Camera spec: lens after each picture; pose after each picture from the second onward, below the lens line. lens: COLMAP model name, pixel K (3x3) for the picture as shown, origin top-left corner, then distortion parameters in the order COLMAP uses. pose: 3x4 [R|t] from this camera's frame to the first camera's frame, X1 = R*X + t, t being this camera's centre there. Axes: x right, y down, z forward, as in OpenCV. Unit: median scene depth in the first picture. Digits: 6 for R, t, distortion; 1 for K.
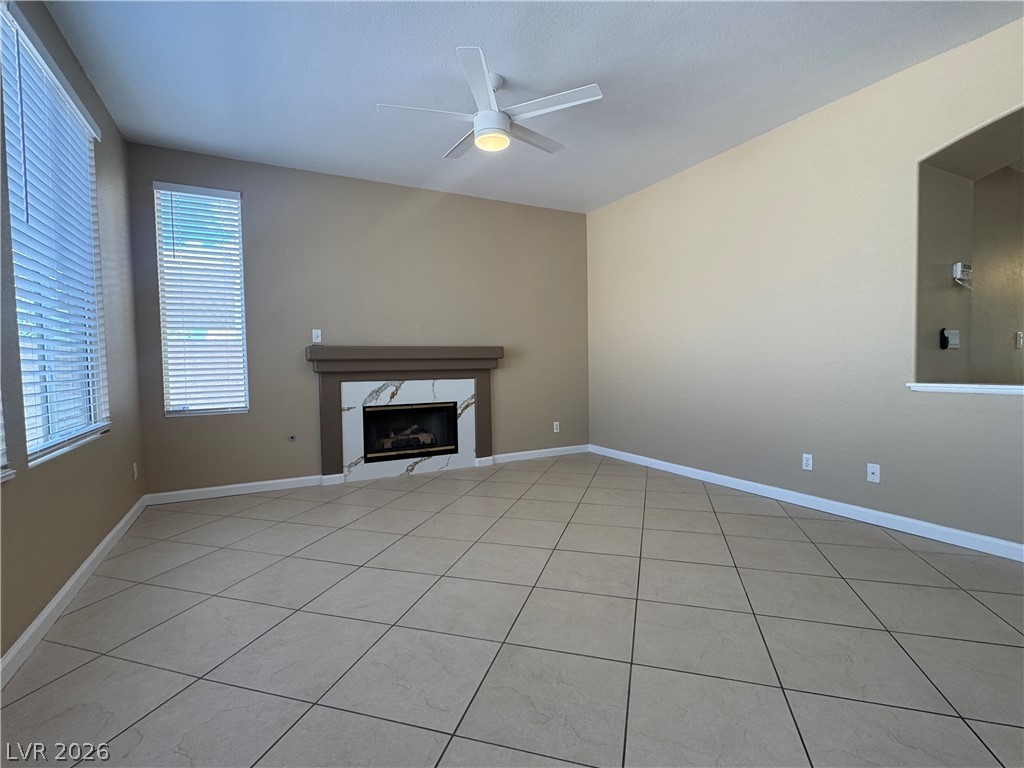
lens RADIAL K [[480.7, 0, 512.0], [0, 480.7, 384.0], [0, 0, 1]] dist [-0.002683, 0.000487]
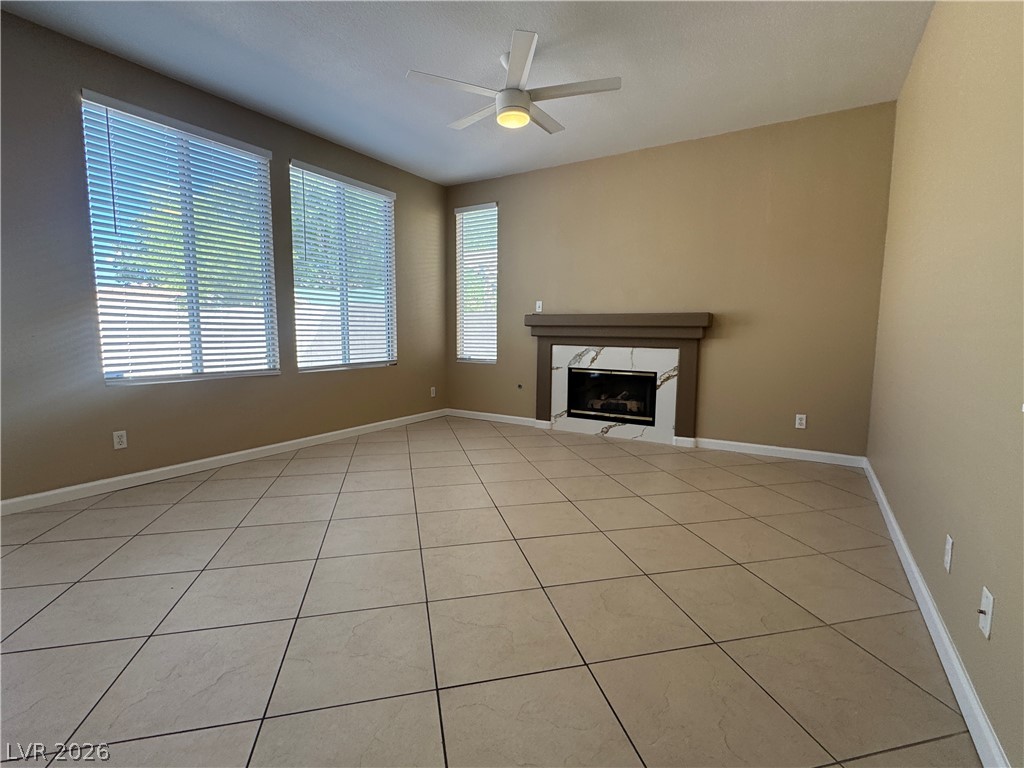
lens RADIAL K [[480.7, 0, 512.0], [0, 480.7, 384.0], [0, 0, 1]] dist [-0.002683, 0.000487]
pose [[0.504017, 0.113247, -0.856237, 0.587669], [-0.053889, 0.993558, 0.099688, -0.020188], [0.862011, -0.004103, 0.506873, 0.293827]]
